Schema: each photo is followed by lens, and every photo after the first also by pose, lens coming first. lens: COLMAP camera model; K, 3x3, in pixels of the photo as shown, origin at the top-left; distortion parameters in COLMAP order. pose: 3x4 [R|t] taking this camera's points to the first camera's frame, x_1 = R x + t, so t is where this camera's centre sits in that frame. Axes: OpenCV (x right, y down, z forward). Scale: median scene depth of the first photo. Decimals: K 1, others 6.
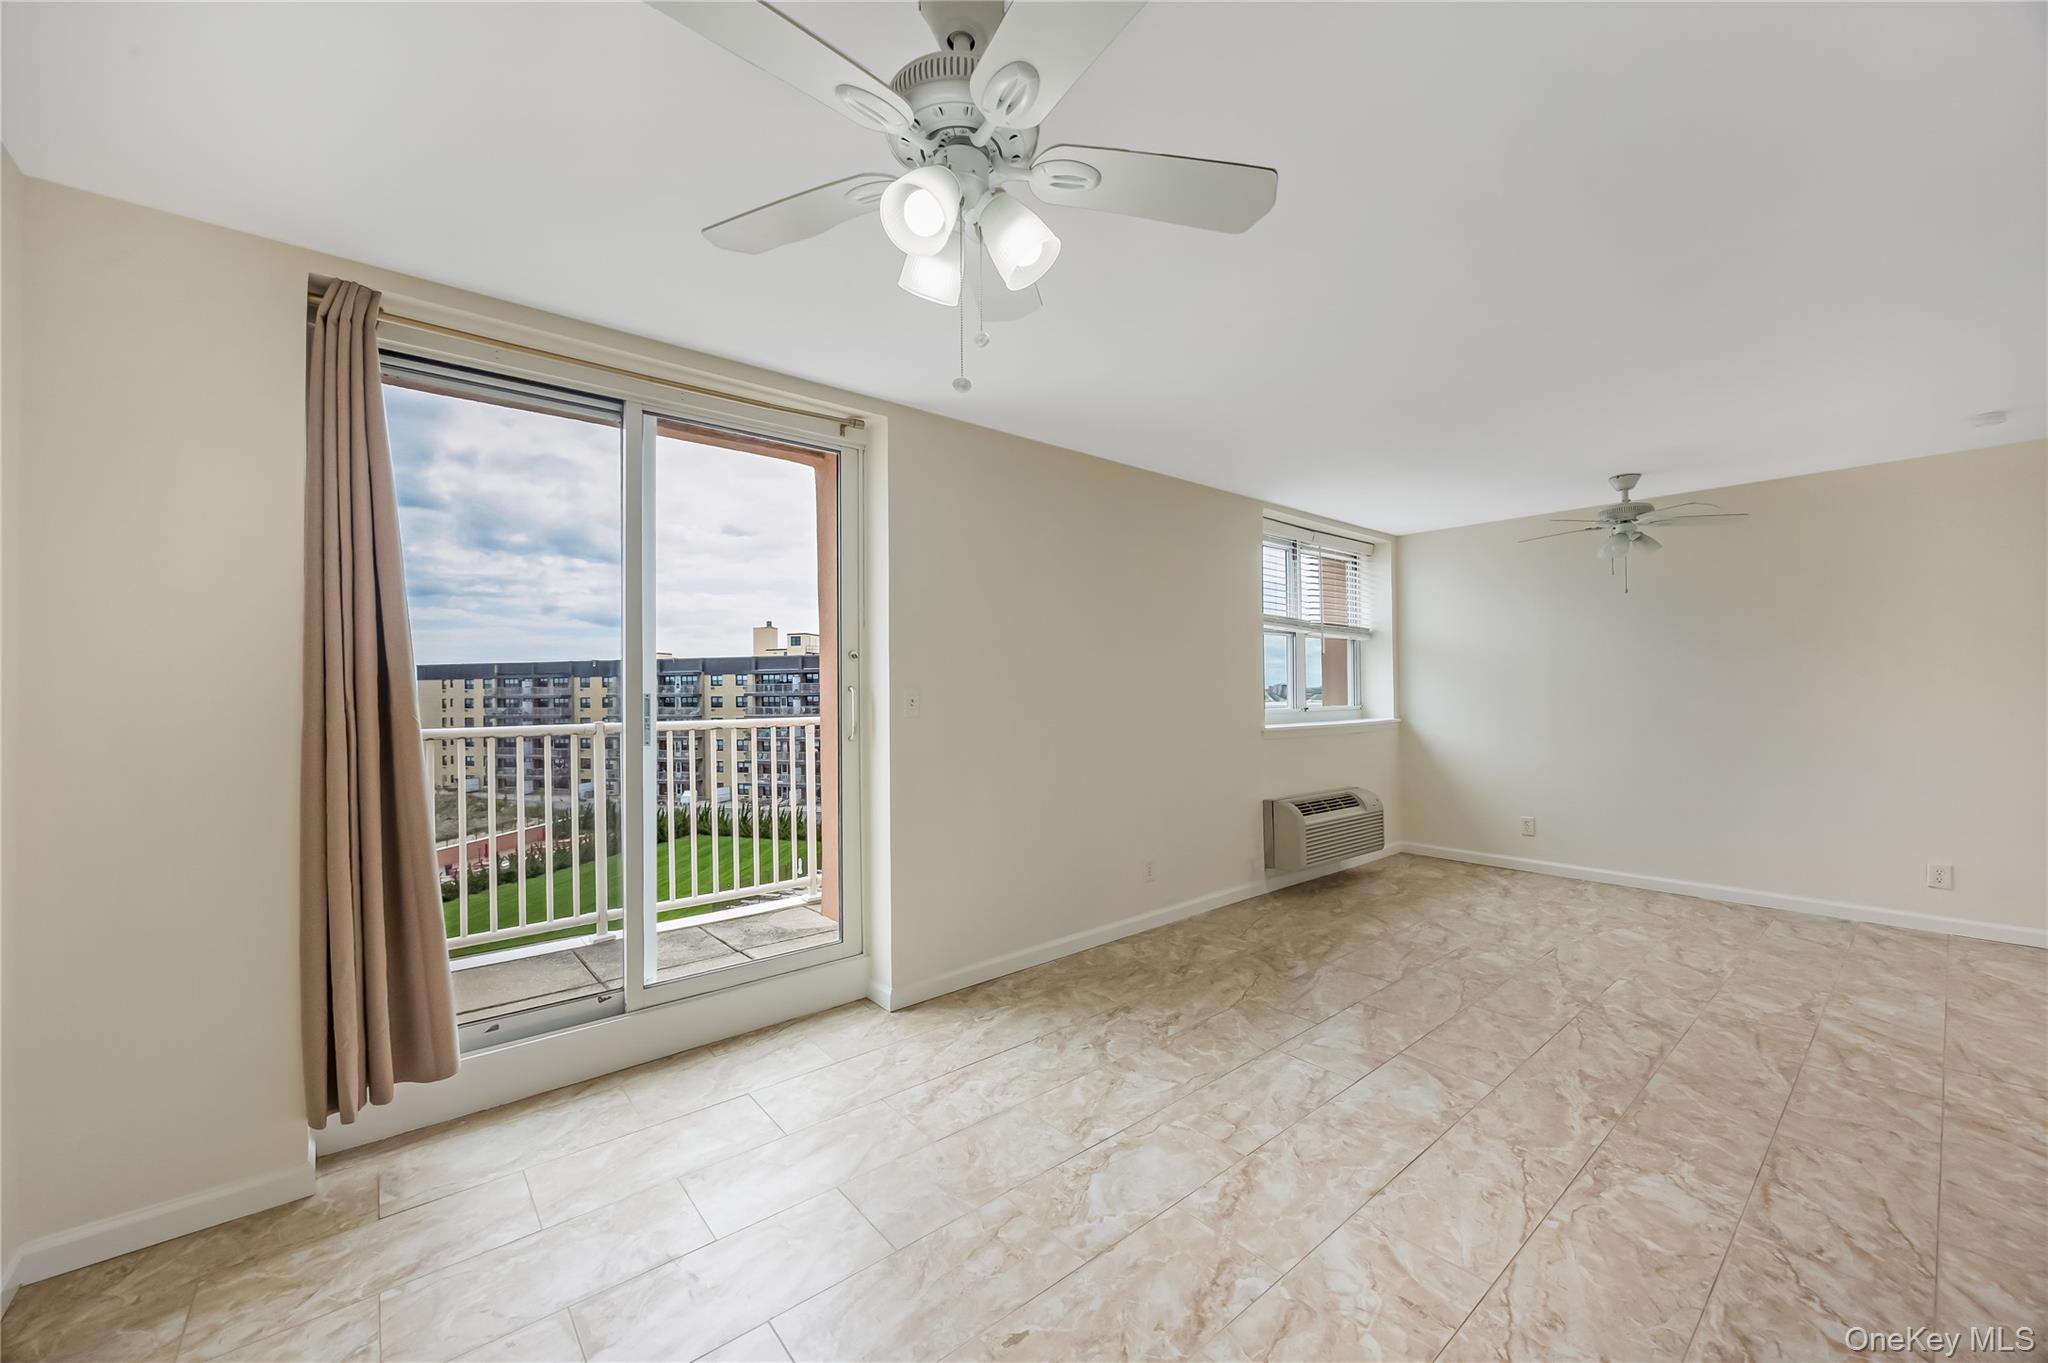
lens RADIAL K [[791.6, 0, 1026.6], [0, 791.6, 684.8], [0, 0, 1]] dist [-0.000303, 0.000201]
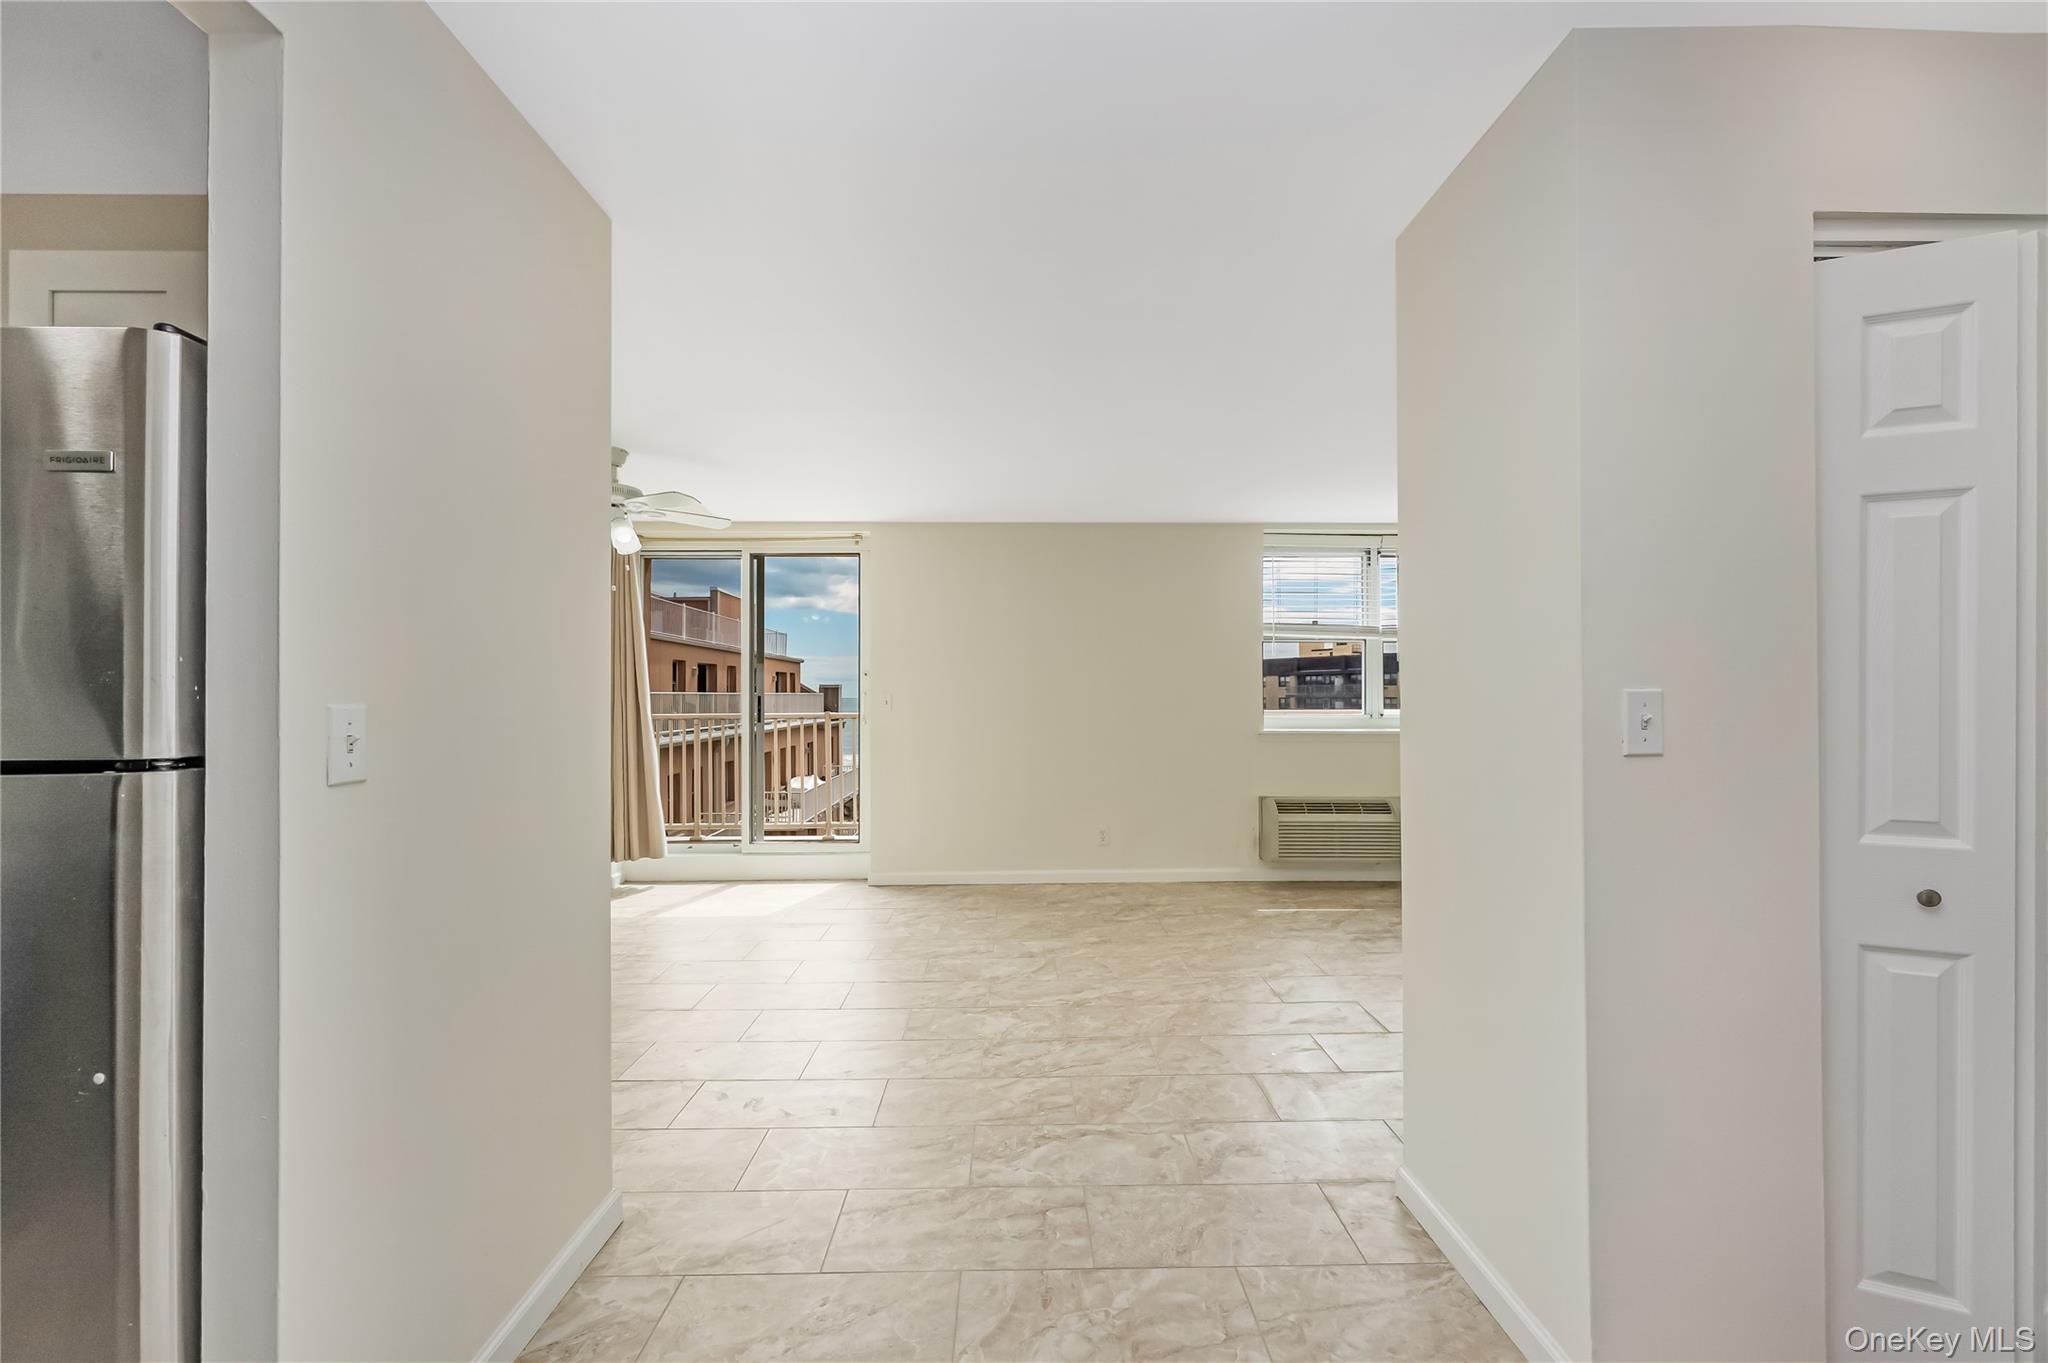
lens RADIAL K [[814.0, 0, 1024.0], [0, 814.0, 681.5], [0, 0, 1]] dist [-0.000322, 0.000058]
pose [[0.768922, -0.004909, -0.639324, 1.050415], [0.001656, 0.999982, -0.005686, -0.011838], [0.639340, 0.003313, 0.768917, -0.113084]]
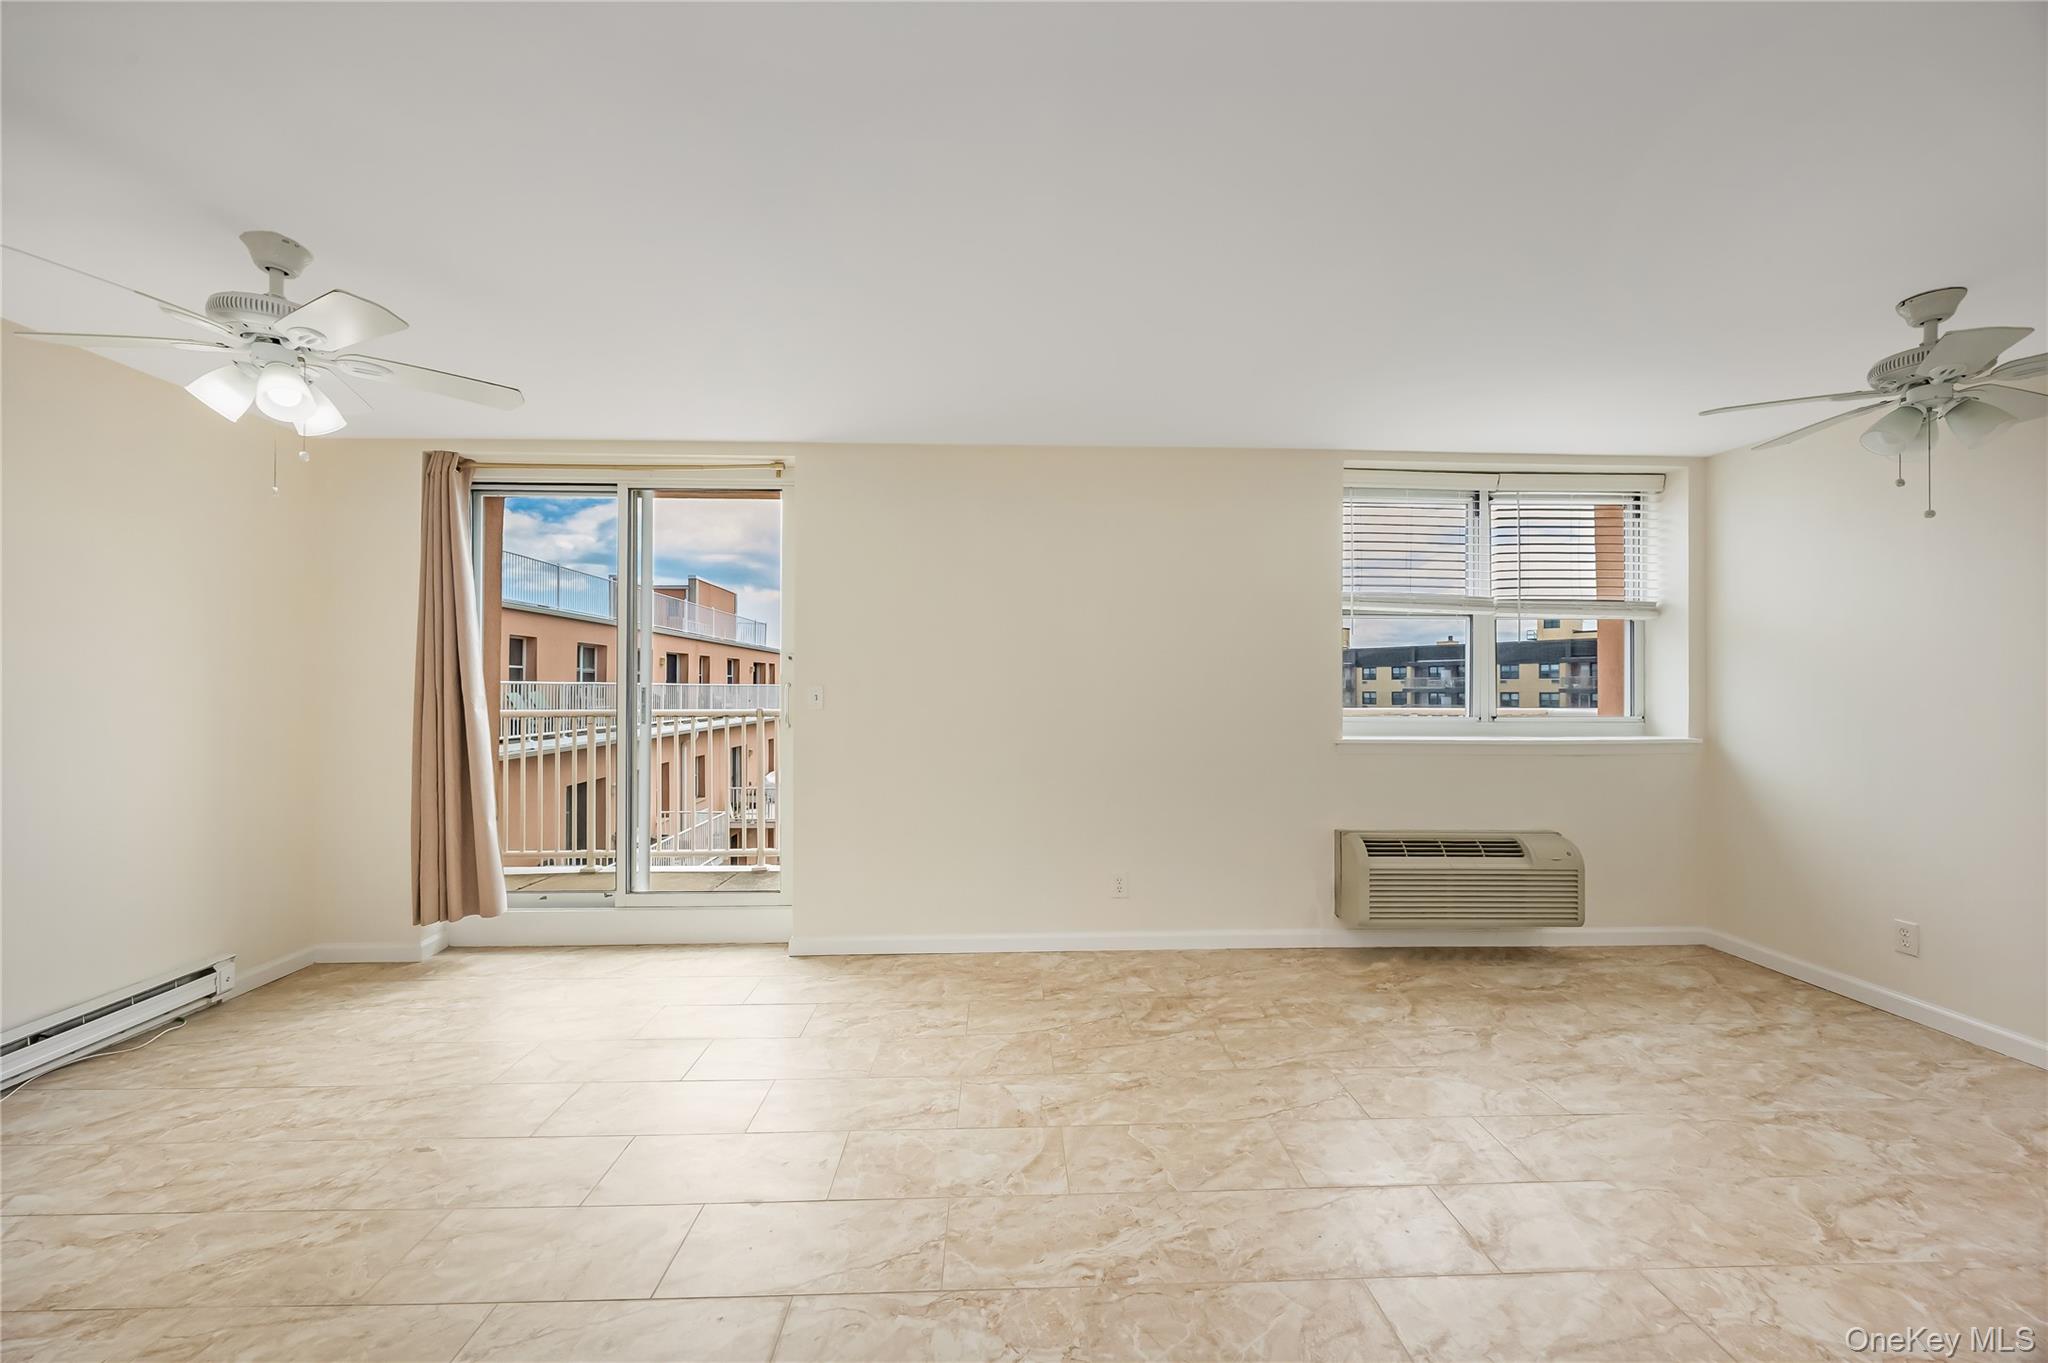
lens RADIAL K [[791.6, 0, 1026.6], [0, 791.6, 684.8], [0, 0, 1]] dist [-0.000303, 0.000201]
pose [[0.783410, 0.007710, -0.621458, 0.745488], [-0.003997, 0.999965, 0.007367, -0.007088], [0.621493, -0.003288, 0.783413, 0.249015]]
